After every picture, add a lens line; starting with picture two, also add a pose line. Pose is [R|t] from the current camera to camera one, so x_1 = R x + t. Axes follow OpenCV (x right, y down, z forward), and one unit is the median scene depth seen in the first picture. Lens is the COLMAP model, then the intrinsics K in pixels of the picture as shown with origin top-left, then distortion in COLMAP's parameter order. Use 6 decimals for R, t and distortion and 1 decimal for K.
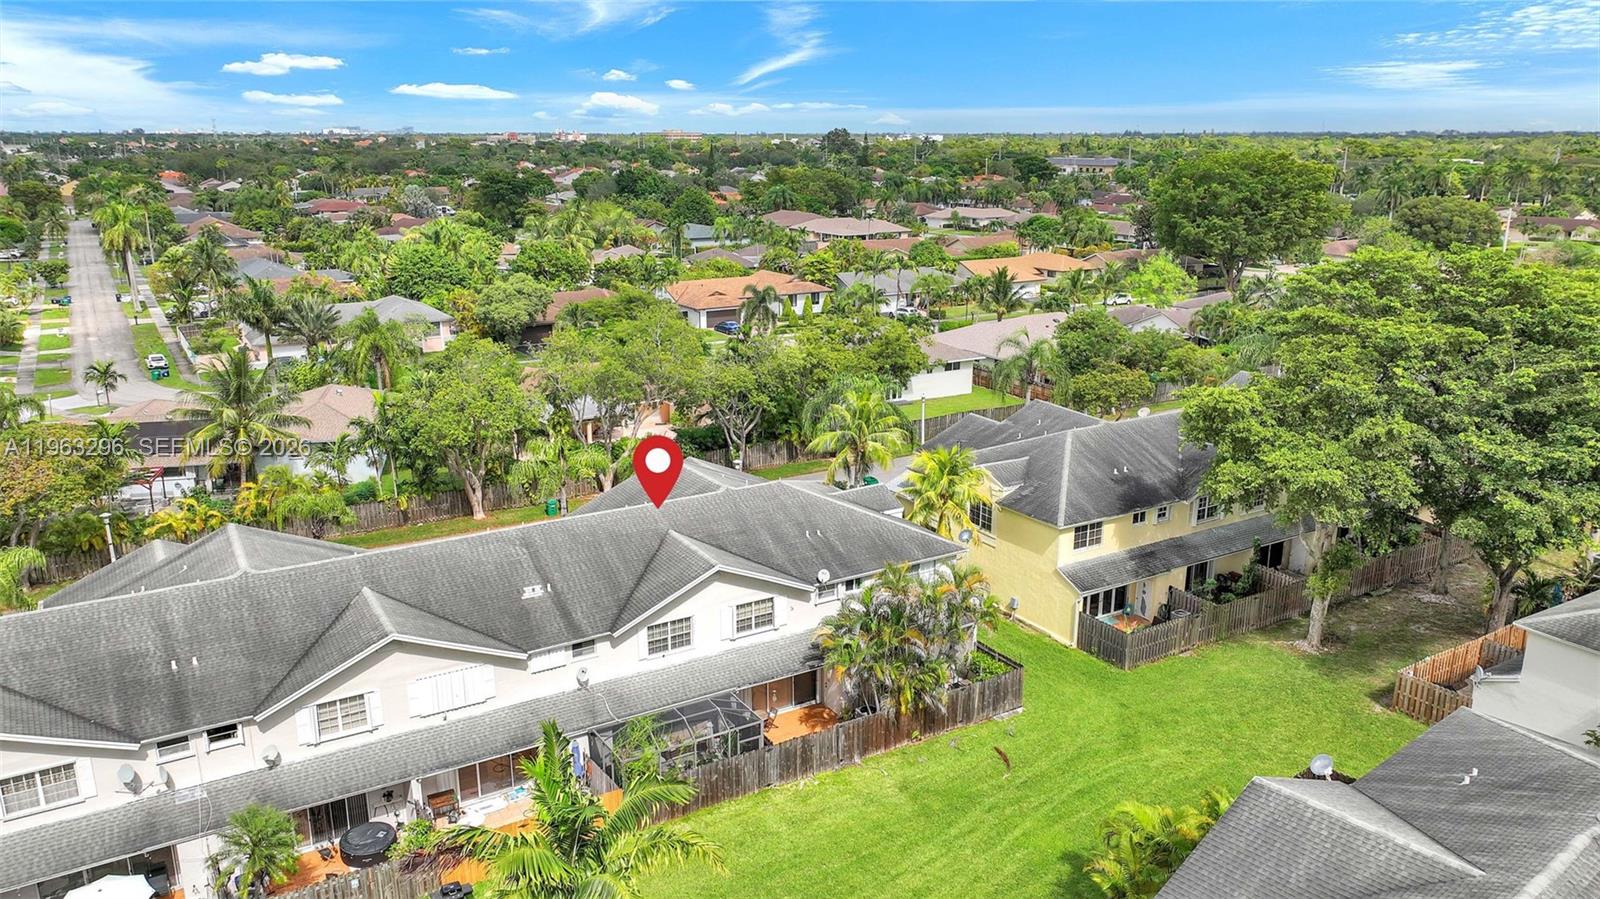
lens RADIAL K [[1132.3, 0, 800.0], [0, 1132.3, 449.5], [0, 0, 1]] dist [0.009729, 0.002225]
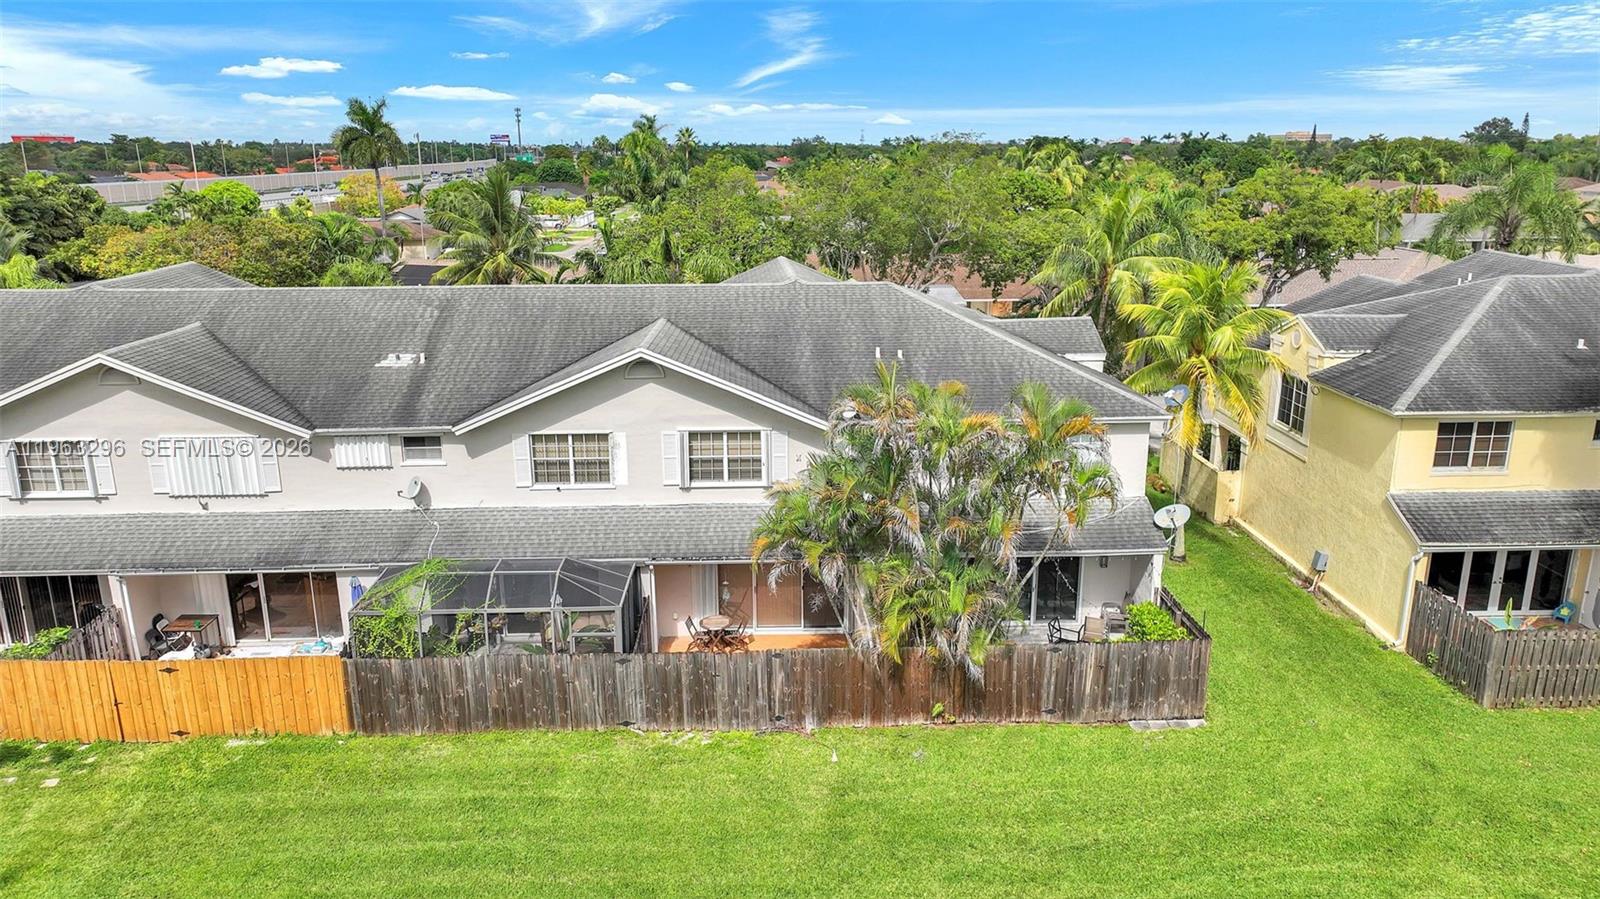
lens RADIAL K [[1132.3, 0, 800.0], [0, 1132.3, 449.5], [0, 0, 1]] dist [0.009729, 0.002225]
pose [[0.877019, 0.122973, -0.464451, 0.269721], [-0.122147, 0.991996, 0.032003, 0.117687], [0.464669, 0.028664, 0.885020, 0.481237]]
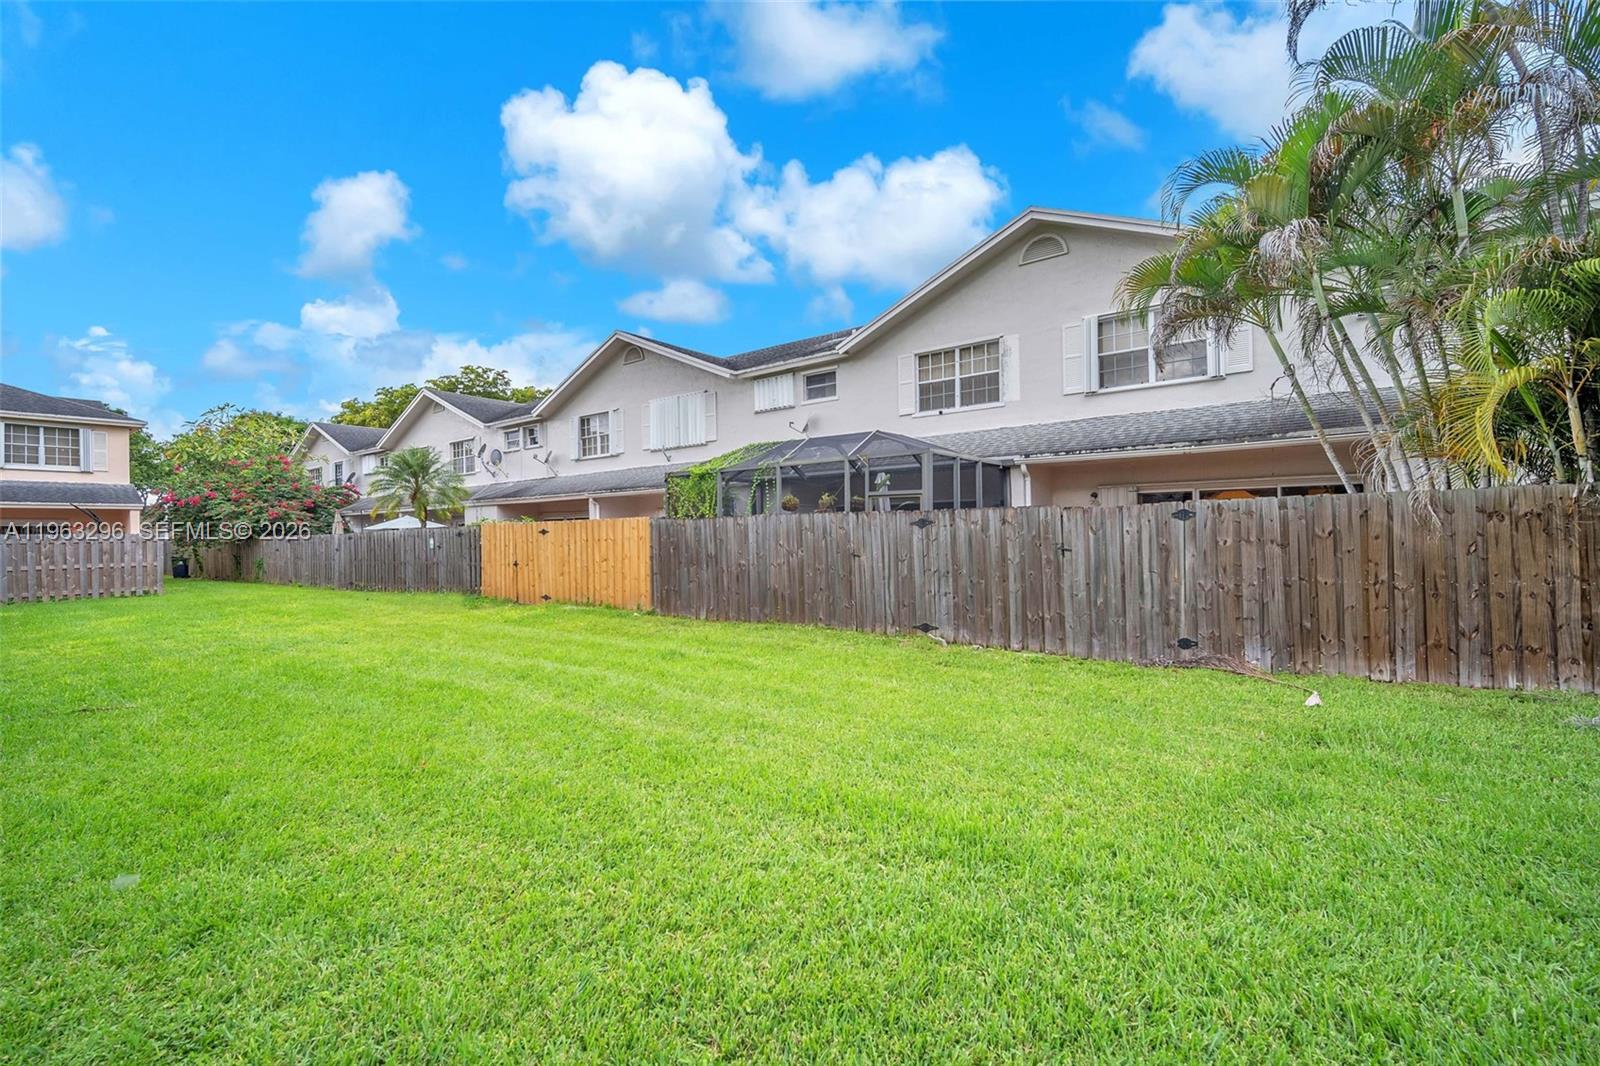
lens RADIAL K [[698.8, 0, 807.2], [0, 698.8, 529.2], [0, 0, 1]] dist [-0.021750, 0.008733]
pose [[0.373868, -0.010874, -0.927418, 0.155879], [-0.222700, 0.969626, -0.101146, 0.268903], [0.900348, 0.244351, 0.360091, 0.791980]]
